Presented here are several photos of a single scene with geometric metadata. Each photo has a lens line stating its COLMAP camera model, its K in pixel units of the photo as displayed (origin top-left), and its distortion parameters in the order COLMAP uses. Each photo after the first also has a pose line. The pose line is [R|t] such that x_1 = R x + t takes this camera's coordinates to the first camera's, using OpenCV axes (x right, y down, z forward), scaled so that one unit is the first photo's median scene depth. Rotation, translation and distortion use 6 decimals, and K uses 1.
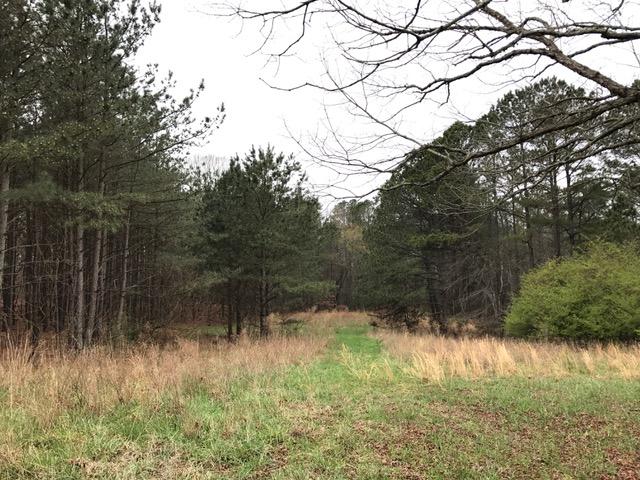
lens RADIAL K [[528.0, 0, 309.8], [0, 528.0, 240.4], [0, 0, 1]] dist [0.058001, -0.051265]
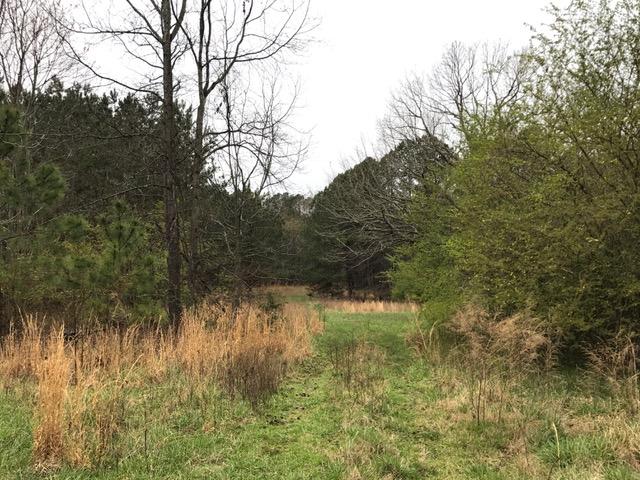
lens RADIAL K [[528.0, 0, 319.9], [0, 528.0, 236.2], [0, 0, 1]] dist [0.058001, -0.051265]
pose [[0.984799, 0.011768, 0.173296, -0.077119], [-0.019592, 0.998861, 0.043510, -0.048294], [-0.172587, -0.046244, 0.983908, -0.310271]]
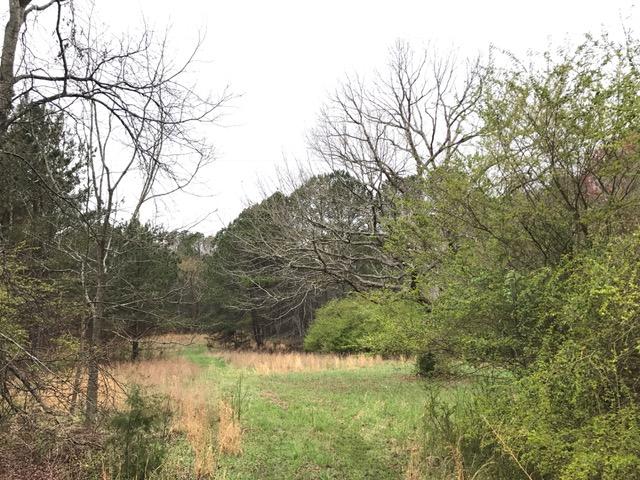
lens RADIAL K [[528.0, 0, 321.9], [0, 528.0, 237.8], [0, 0, 1]] dist [0.058001, -0.051265]
pose [[0.934202, 0.038610, 0.354649, -0.064809], [-0.026886, 0.998919, -0.037929, -0.042426], [-0.355730, 0.025898, 0.934230, -0.212452]]
